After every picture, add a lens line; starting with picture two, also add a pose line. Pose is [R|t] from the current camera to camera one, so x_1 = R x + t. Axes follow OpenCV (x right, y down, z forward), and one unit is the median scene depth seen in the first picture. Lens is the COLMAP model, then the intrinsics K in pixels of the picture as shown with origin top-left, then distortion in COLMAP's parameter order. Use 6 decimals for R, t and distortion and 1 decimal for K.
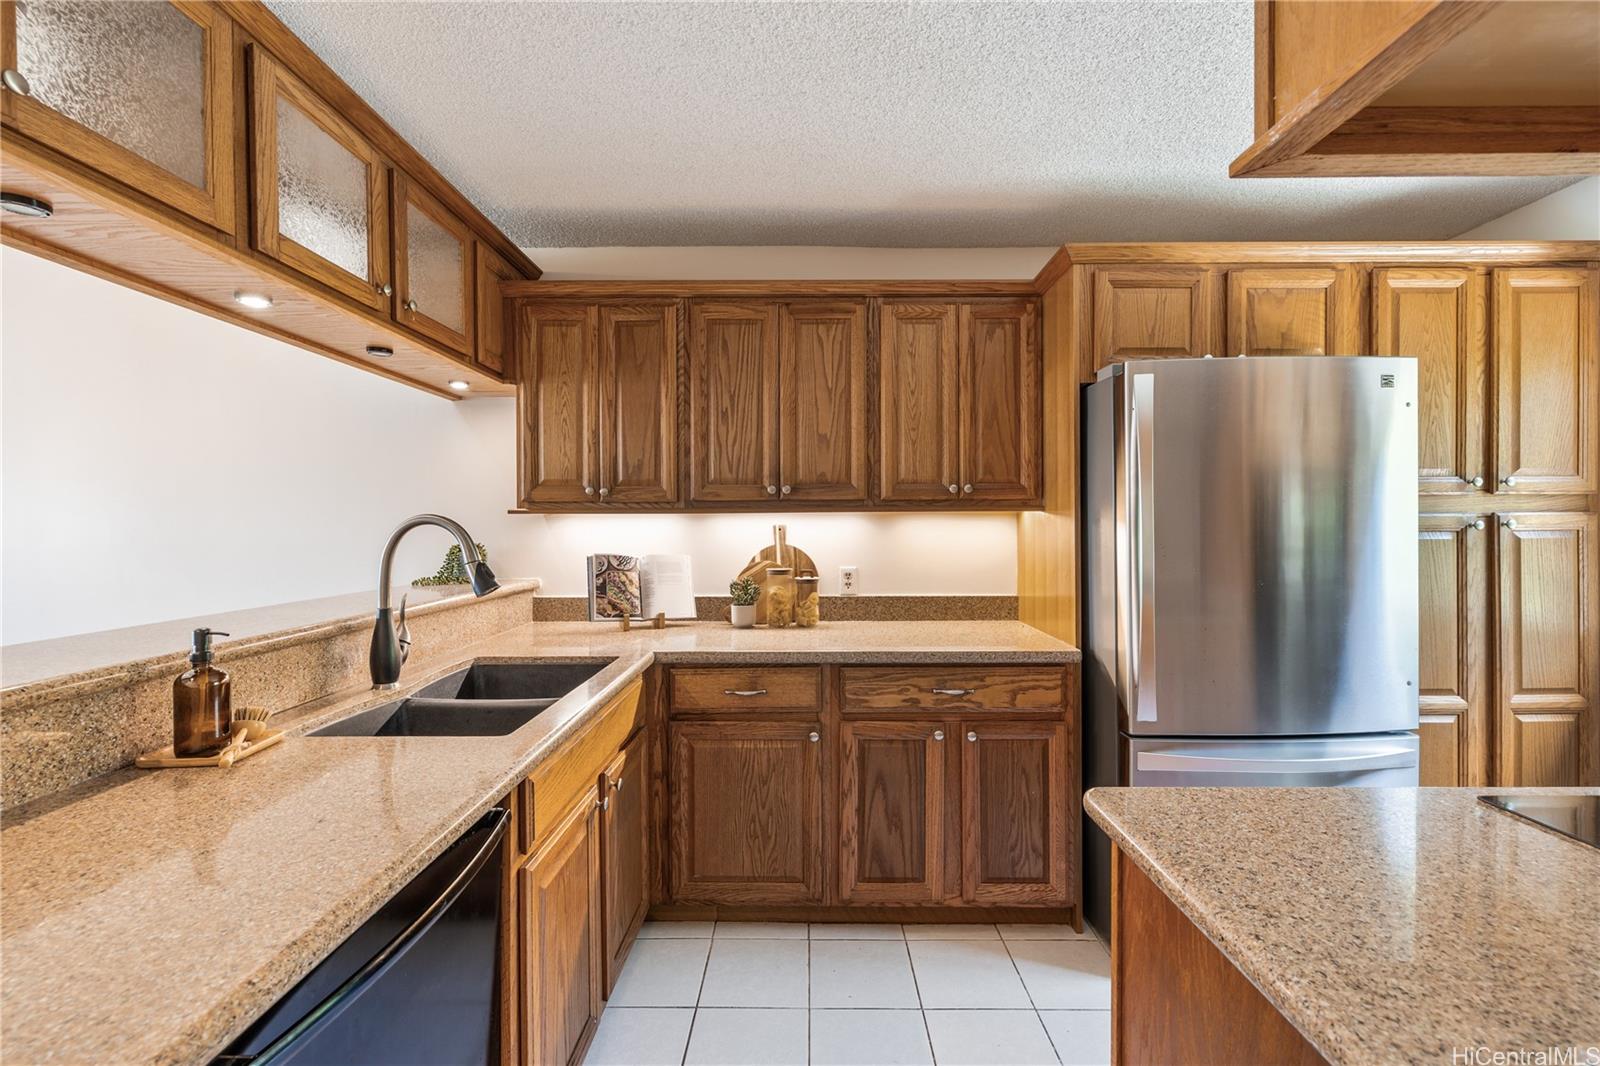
lens RADIAL K [[673.6, 0, 806.8], [0, 673.6, 526.2], [0, 0, 1]] dist [0.001637, -0.000447]
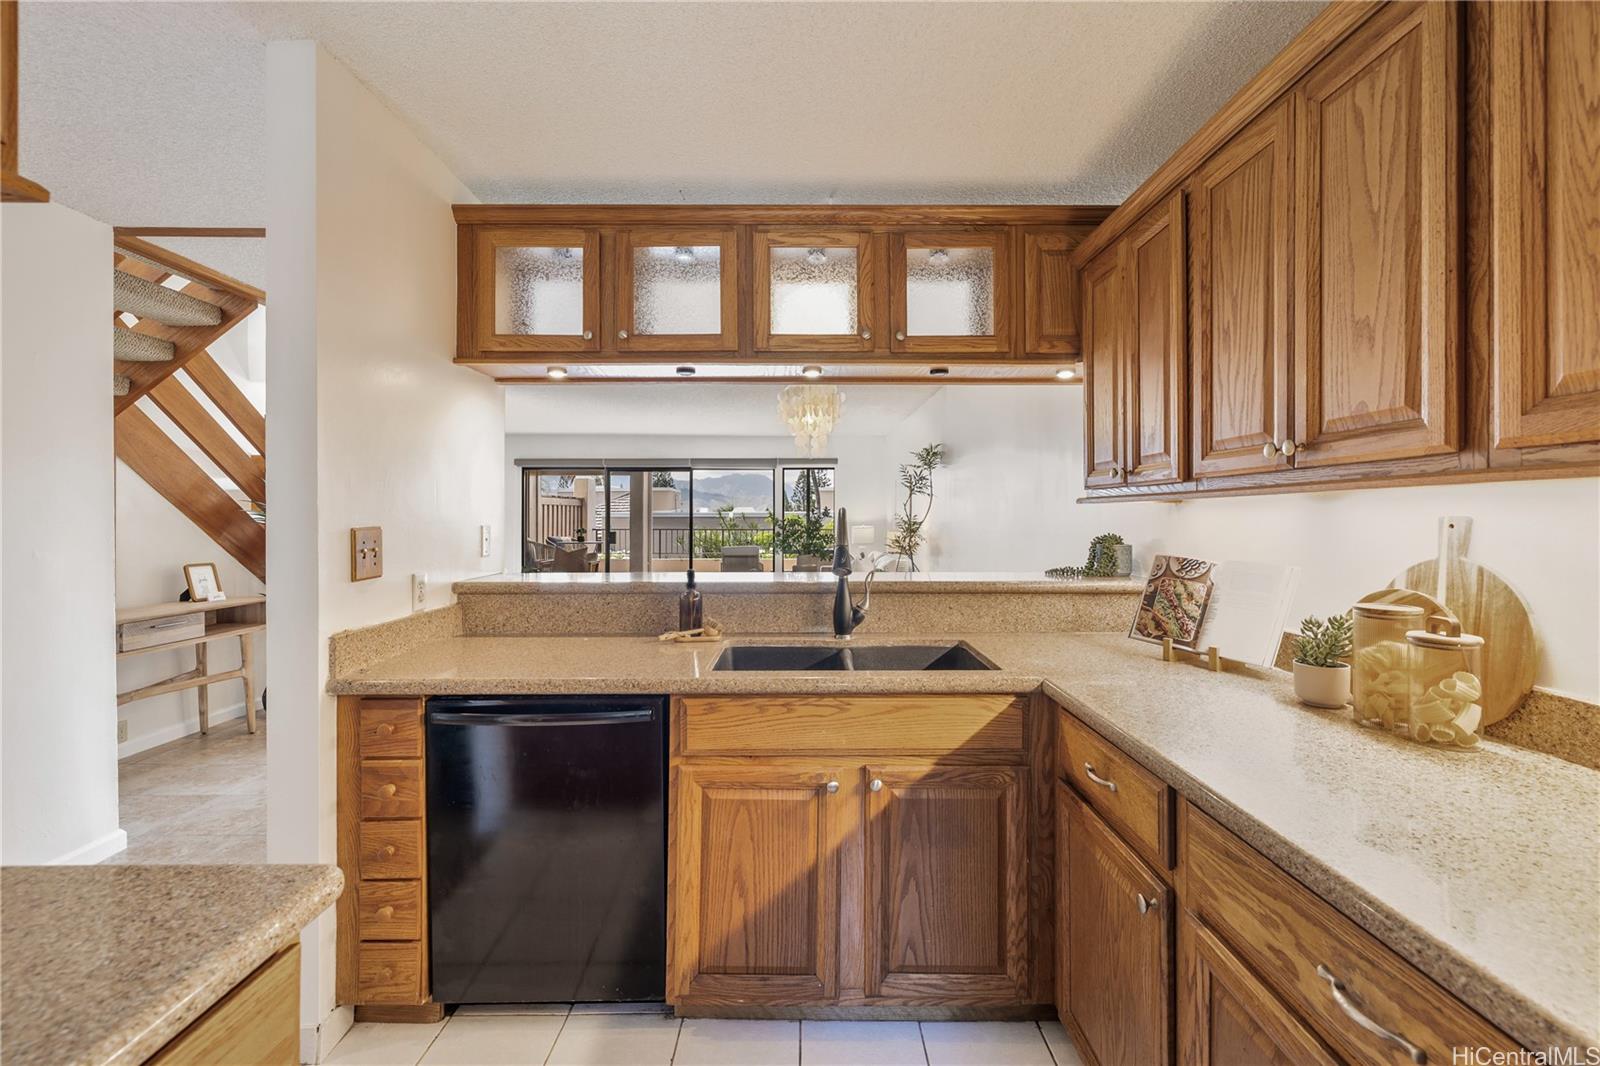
lens RADIAL K [[673.6, 0, 814.5], [0, 673.6, 511.5], [0, 0, 1]] dist [0.001637, -0.000447]
pose [[0.014530, -0.007729, -0.999865, 0.465291], [-0.005371, 0.999955, -0.007807, 0.000688], [0.999880, 0.005483, 0.014488, 0.607907]]
